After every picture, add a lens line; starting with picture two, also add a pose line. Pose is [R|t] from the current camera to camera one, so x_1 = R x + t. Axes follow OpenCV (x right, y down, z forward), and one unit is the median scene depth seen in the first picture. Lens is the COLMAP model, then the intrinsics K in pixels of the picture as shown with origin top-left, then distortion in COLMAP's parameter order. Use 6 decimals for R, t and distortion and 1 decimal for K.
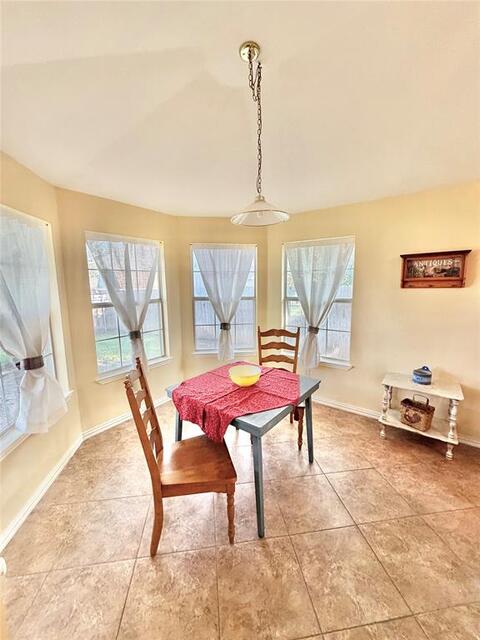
lens RADIAL K [[254.8, 0, 241.9], [0, 254.8, 318.2], [0, 0, 1]] dist [-0.000591, 0.000051]
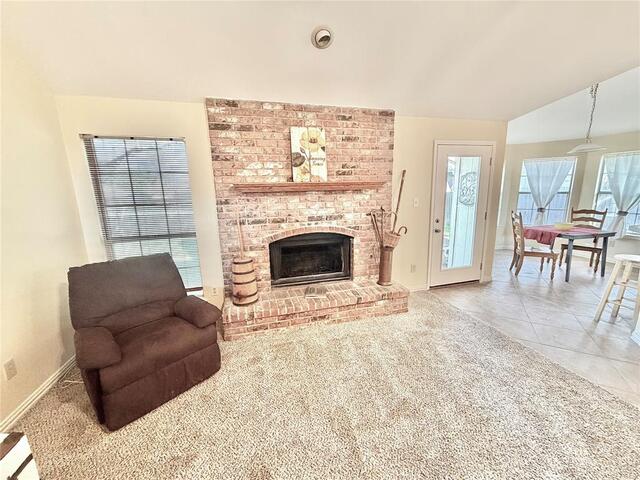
lens RADIAL K [[254.8, 0, 318.0], [0, 254.8, 238.7], [0, 0, 1]] dist [-0.000591, 0.000051]
pose [[0.781255, 0.113476, -0.613811, -0.205031], [-0.073886, 0.993235, 0.089580, 0.221178], [0.619824, -0.024633, 0.784354, -1.464488]]
